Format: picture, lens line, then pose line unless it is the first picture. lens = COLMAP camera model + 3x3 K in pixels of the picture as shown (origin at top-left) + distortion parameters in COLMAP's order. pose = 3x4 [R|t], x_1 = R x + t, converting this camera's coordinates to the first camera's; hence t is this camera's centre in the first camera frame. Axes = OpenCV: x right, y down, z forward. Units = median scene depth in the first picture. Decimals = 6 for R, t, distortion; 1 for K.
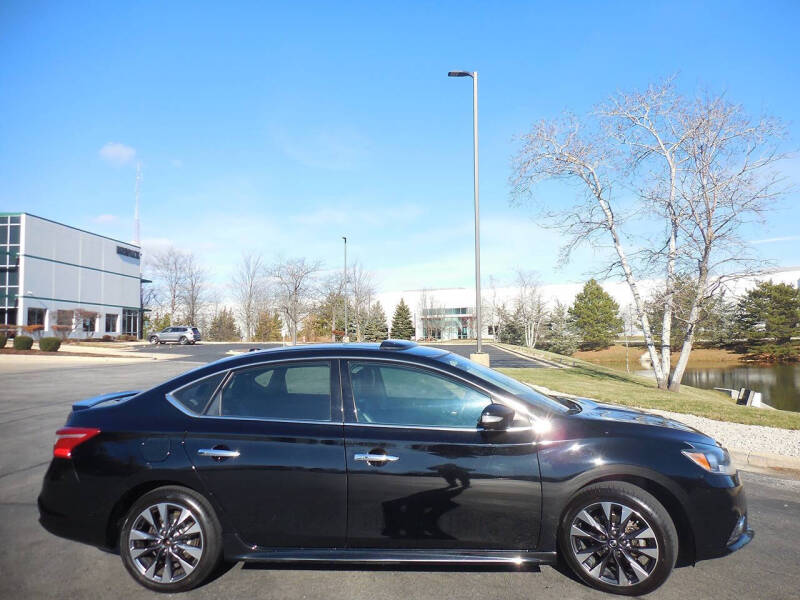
lens RADIAL K [[590.5, 0, 398.8], [0, 590.5, 275.1], [0, 0, 1]] dist [-0.026273, 0.005578]
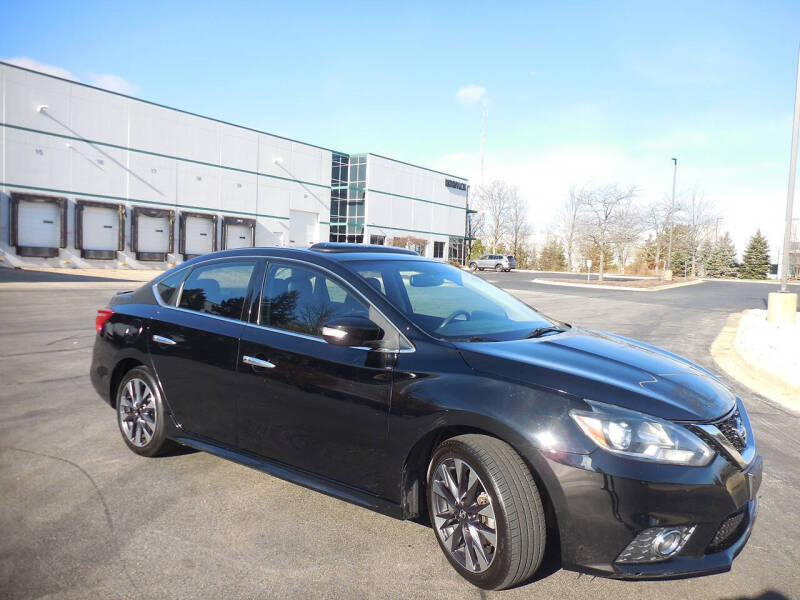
lens RADIAL K [[584.2, 0, 400.0], [0, 584.2, 300.0], [0, 0, 1]] dist [0.001351, -0.000028]
pose [[0.837237, 0.067794, -0.542621, 0.054927], [0.018246, 0.988270, 0.151625, 0.006485], [0.546536, -0.136847, 0.826179, 0.031468]]
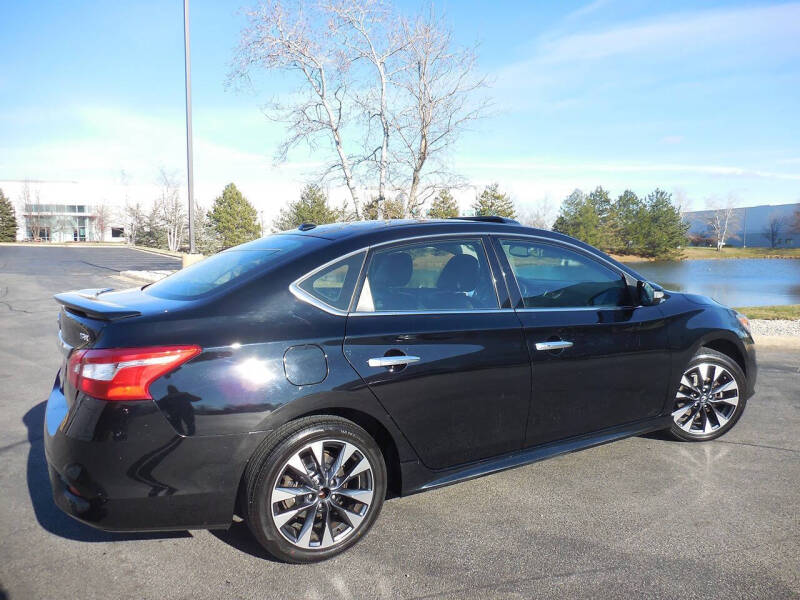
lens RADIAL K [[584.2, 0, 400.0], [0, 584.2, 300.0], [0, 0, 1]] dist [0.001351, -0.000028]
pose [[0.798682, -0.040502, 0.600389, -0.064452], [-0.080432, 0.981594, 0.173215, 0.009351], [-0.596354, -0.186634, 0.780724, 0.039835]]
